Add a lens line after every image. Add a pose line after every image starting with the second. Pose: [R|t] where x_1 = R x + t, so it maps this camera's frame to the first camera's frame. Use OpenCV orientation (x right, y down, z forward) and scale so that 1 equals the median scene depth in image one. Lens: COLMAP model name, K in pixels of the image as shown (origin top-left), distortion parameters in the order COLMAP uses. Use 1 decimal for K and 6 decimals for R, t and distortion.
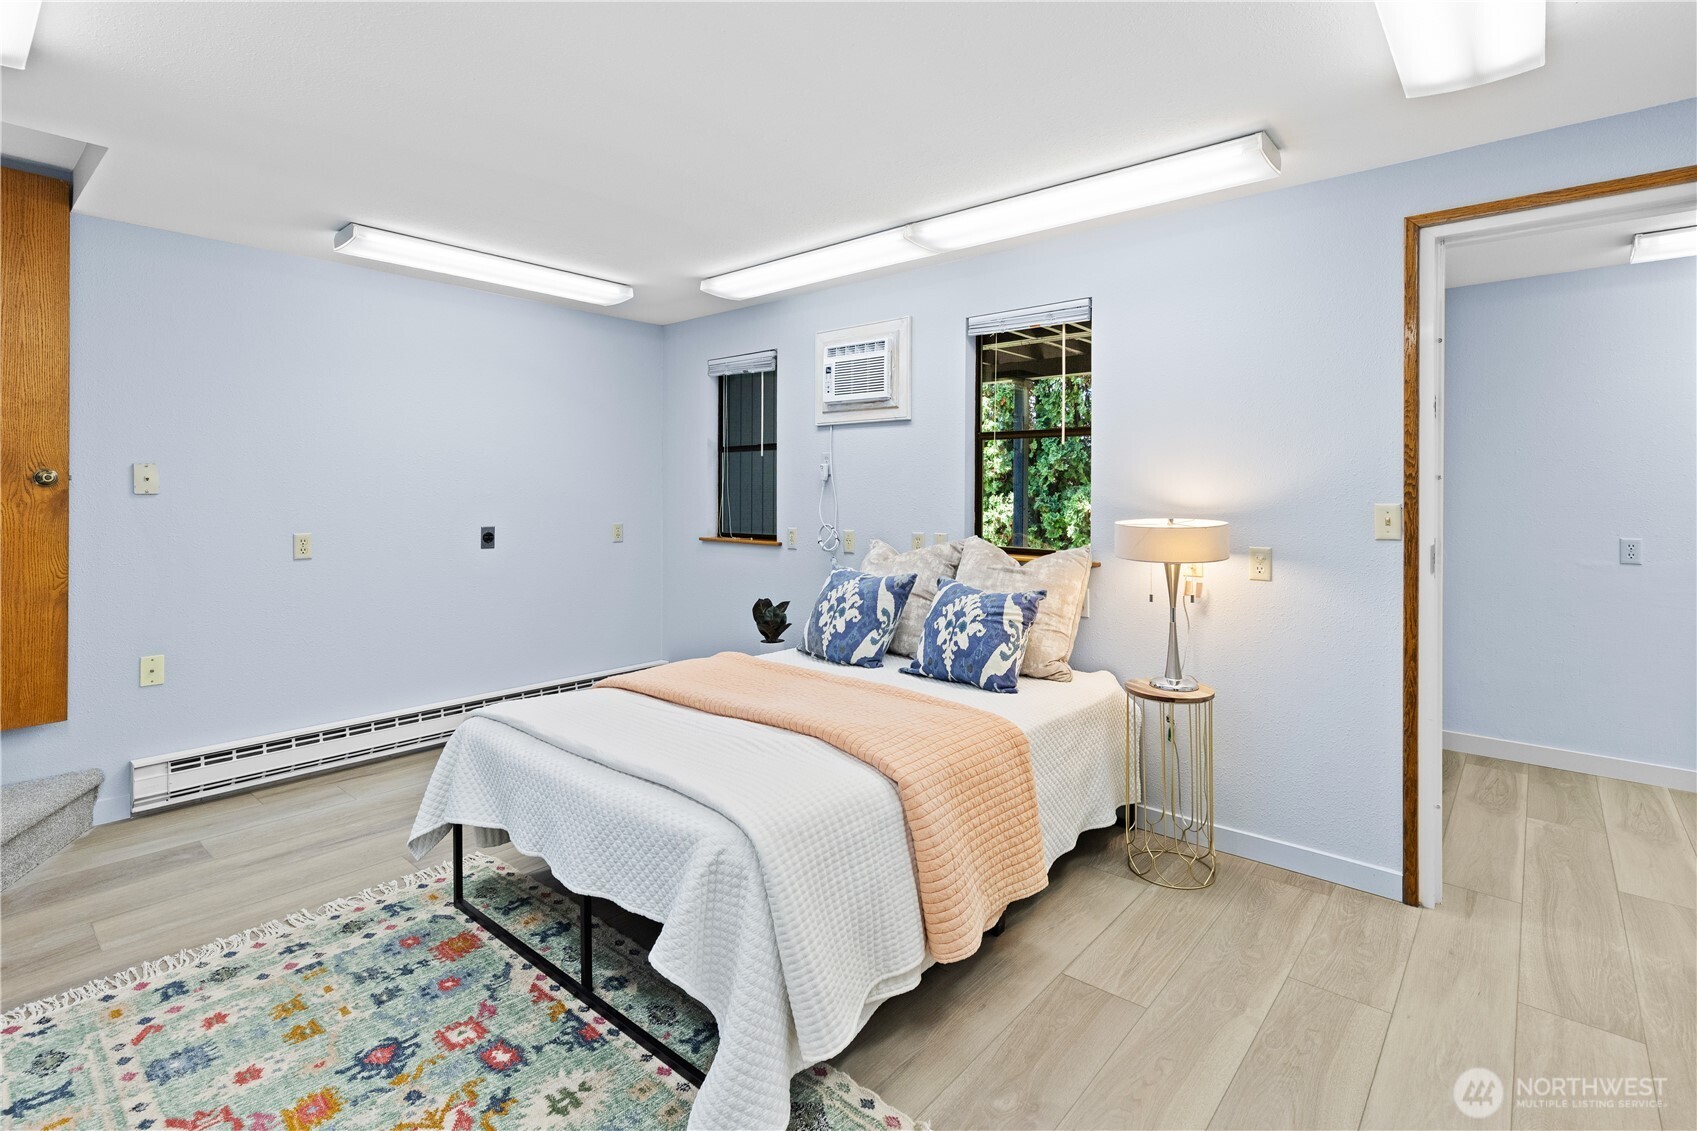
lens RADIAL K [[794.6, 0, 858.7], [0, 794.6, 514.5], [0, 0, 1]] dist [0.004561, 0.000558]
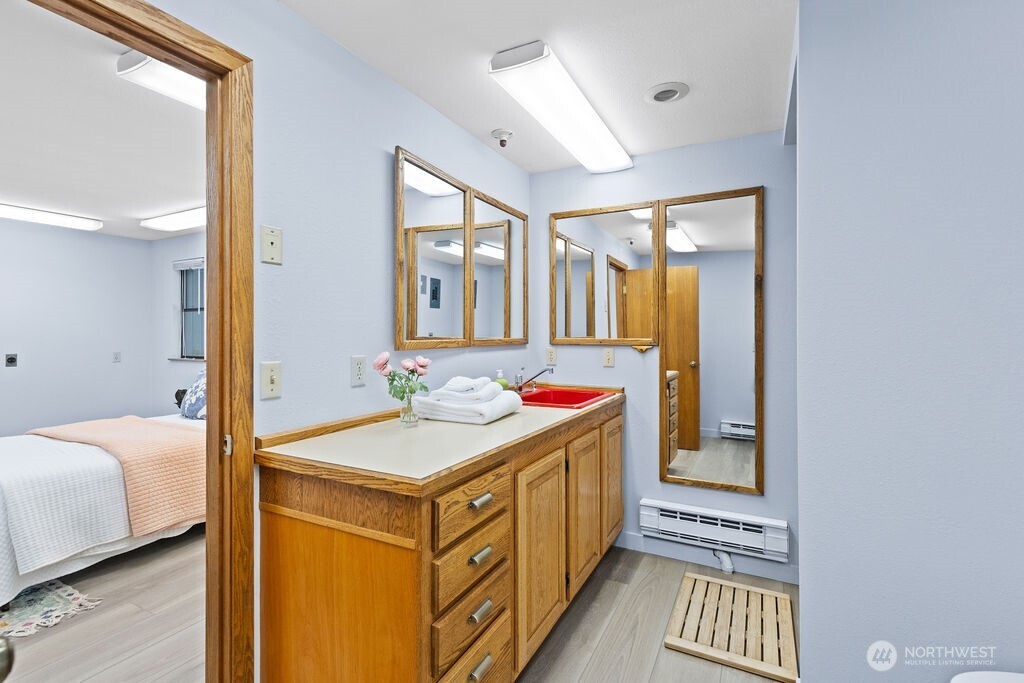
lens RADIAL K [[467.0, 0, 512.0], [0, 467.0, 341.5], [0, 0, 1]] dist [0.002866, 0.000089]
pose [[0.975556, -0.009227, 0.219556, 0.395575], [0.011716, 0.999881, -0.010034, 0.011570], [-0.219437, 0.012361, 0.975548, -0.254271]]
